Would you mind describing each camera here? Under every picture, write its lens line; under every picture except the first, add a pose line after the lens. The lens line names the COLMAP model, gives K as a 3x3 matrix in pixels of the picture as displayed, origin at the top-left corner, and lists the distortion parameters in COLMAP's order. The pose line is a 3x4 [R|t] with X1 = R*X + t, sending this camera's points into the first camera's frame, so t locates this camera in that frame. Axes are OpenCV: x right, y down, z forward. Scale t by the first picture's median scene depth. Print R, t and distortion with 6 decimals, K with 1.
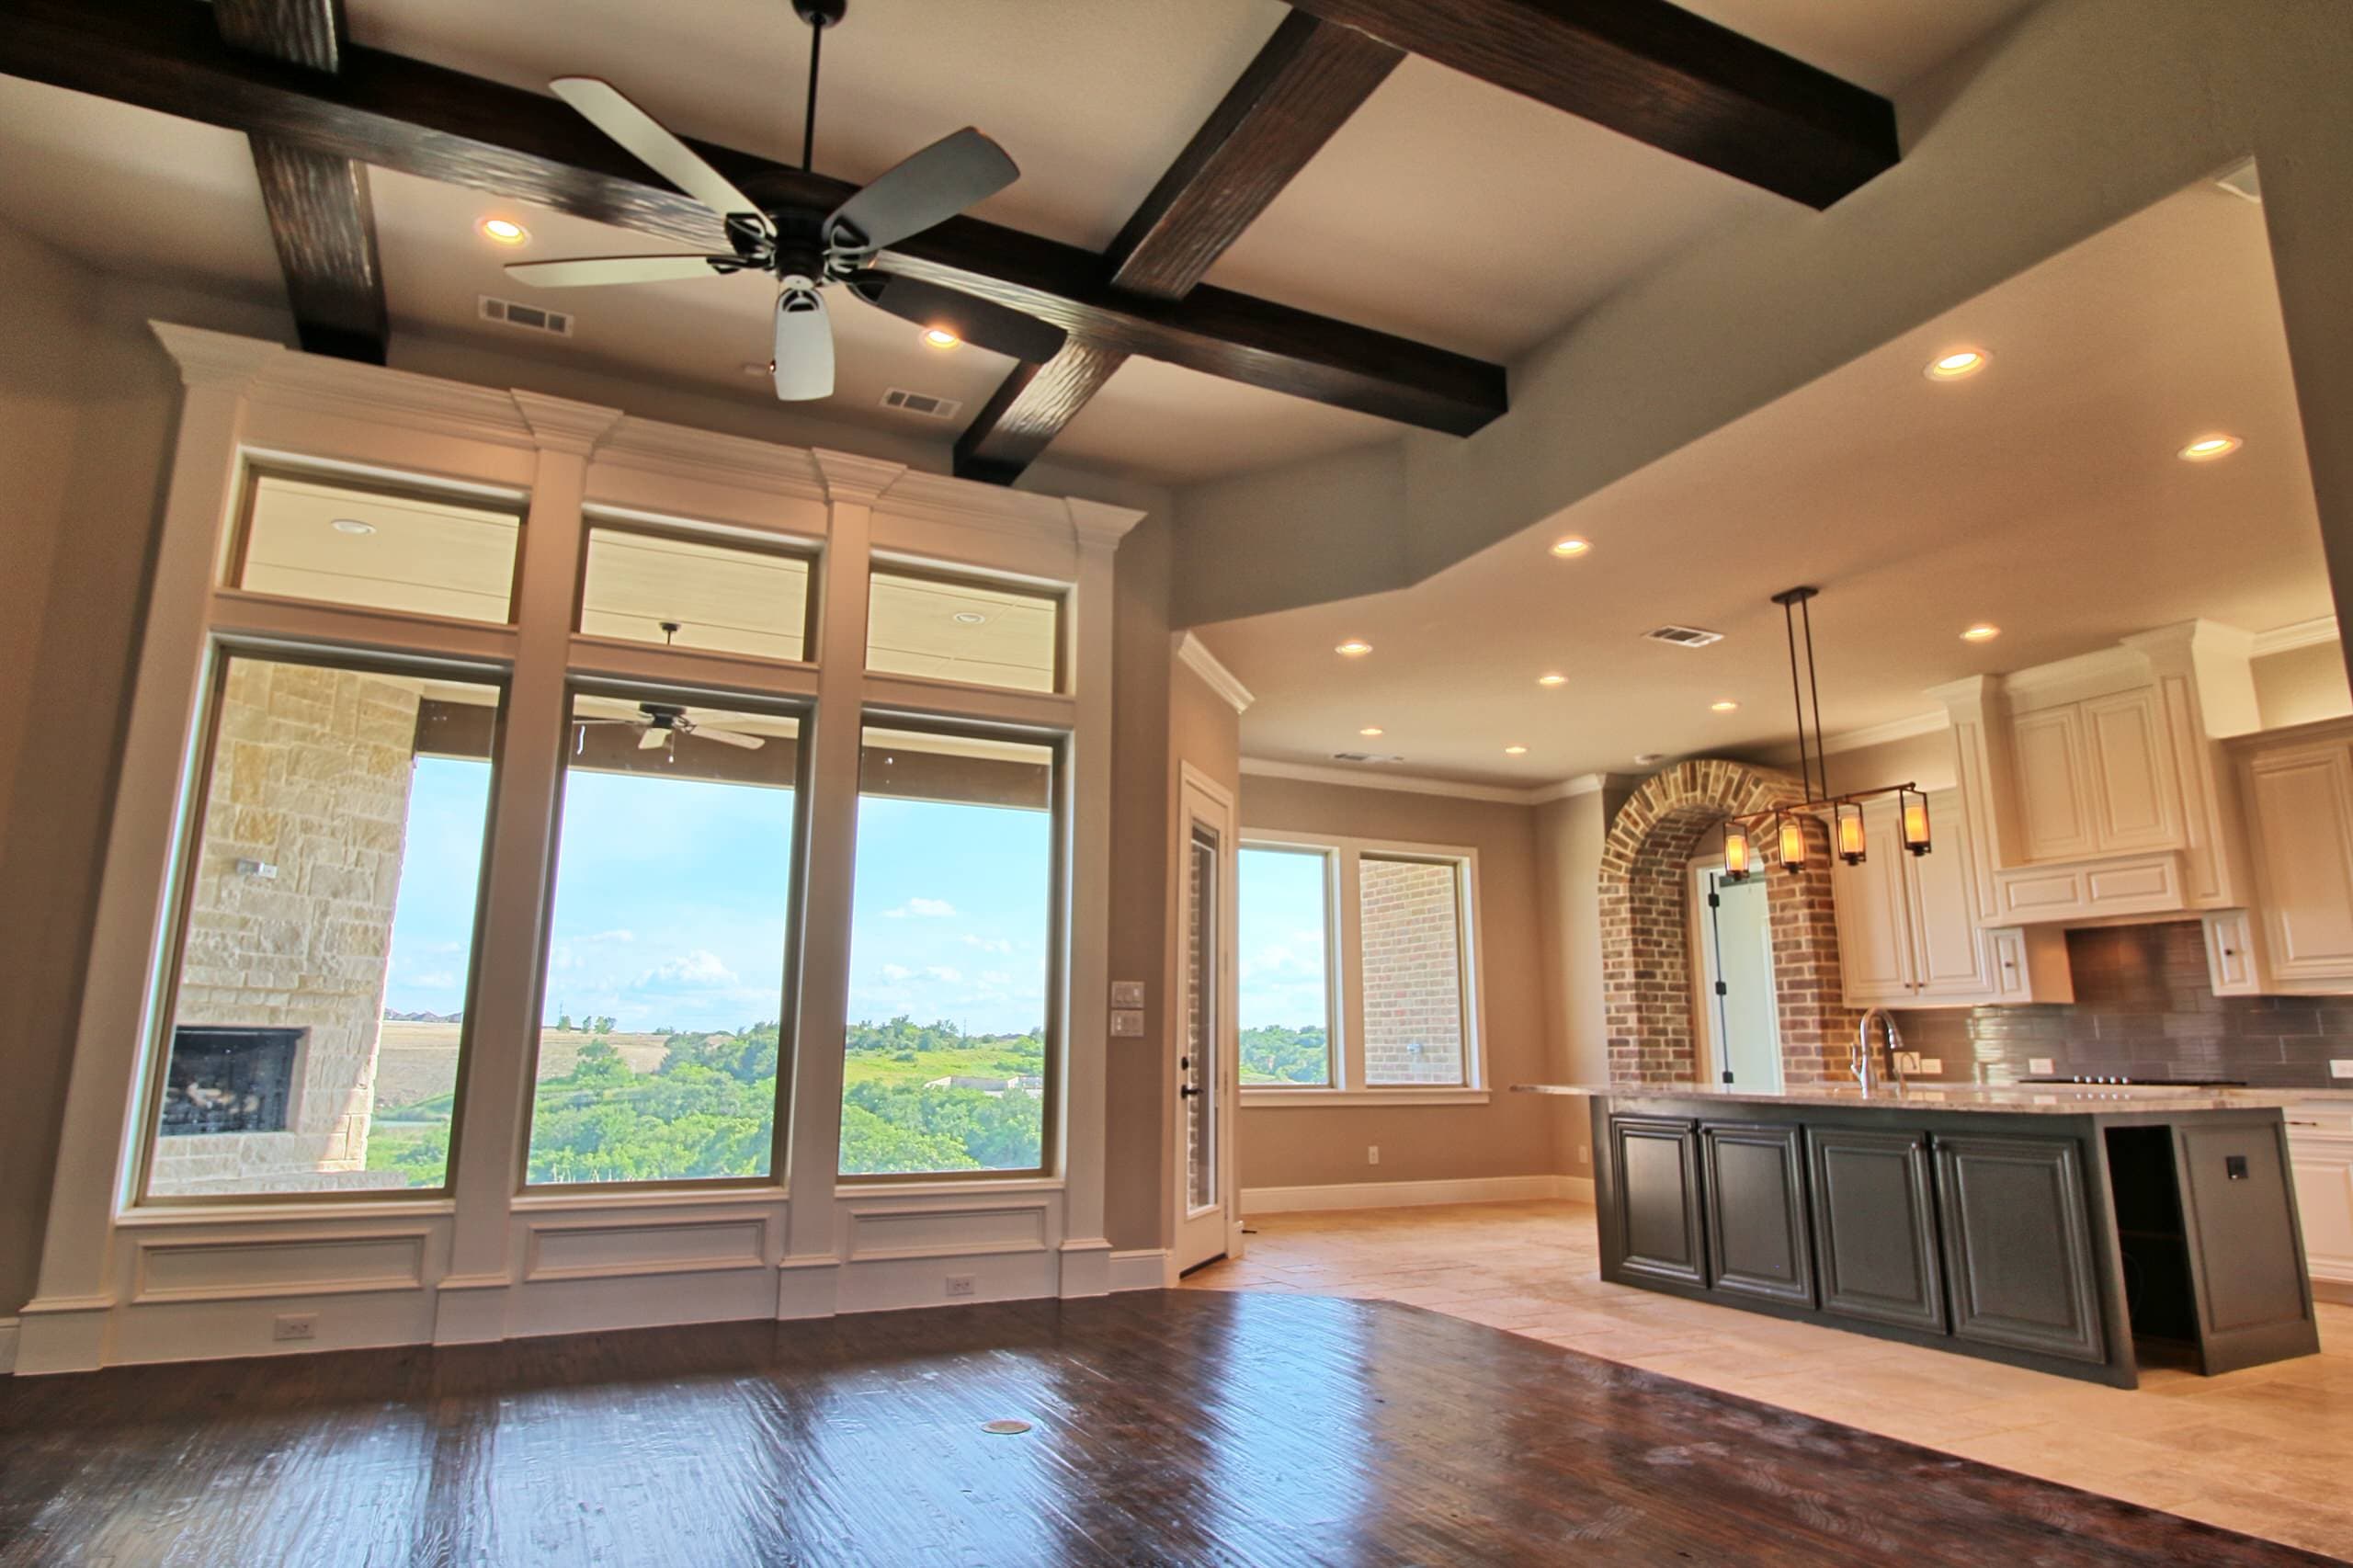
lens RADIAL K [[1363.0, 0, 1188.5], [0, 1363.0, 774.9], [0, 0, 1]] dist [0.004306, -0.005916]
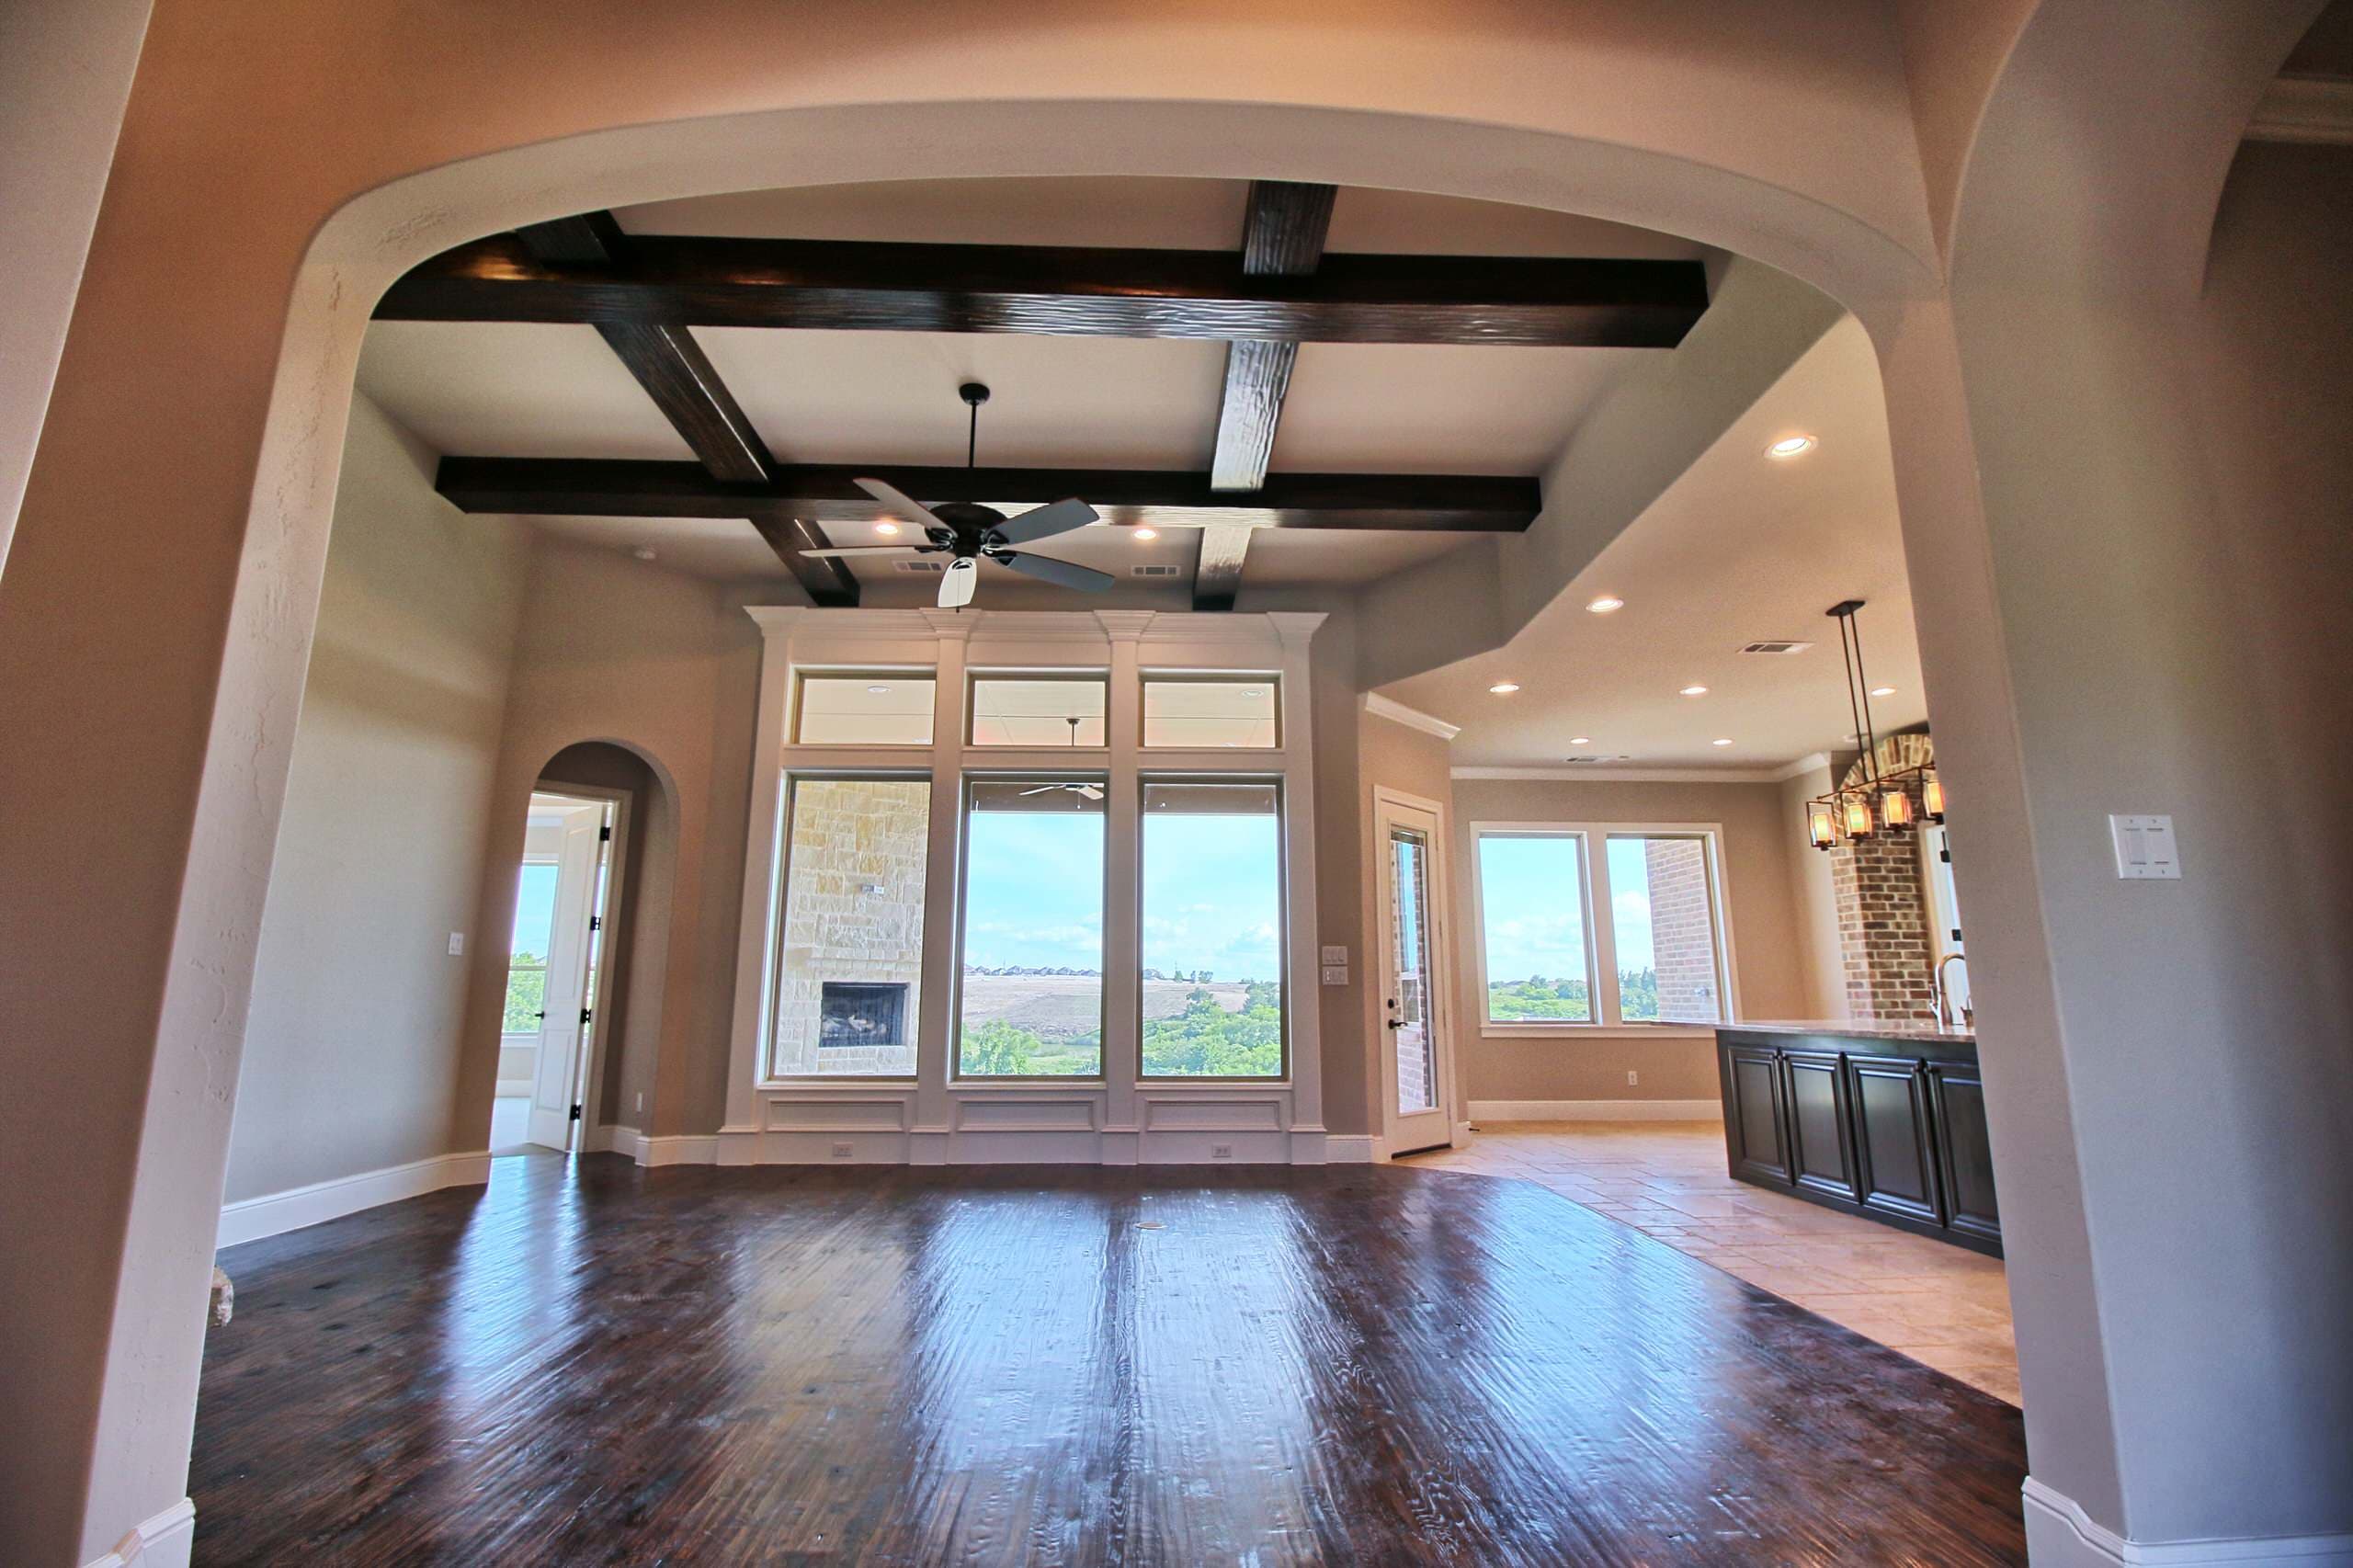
lens RADIAL K [[1090.0, 0, 1184.8], [0, 1090.0, 771.4], [0, 0, 1]] dist [-0.003937, -0.000359]
pose [[0.911741, -0.086928, -0.401463, 0.273163], [0.085895, 0.996091, -0.020611, -0.018864], [0.401685, -0.015692, 0.915643, -0.095598]]
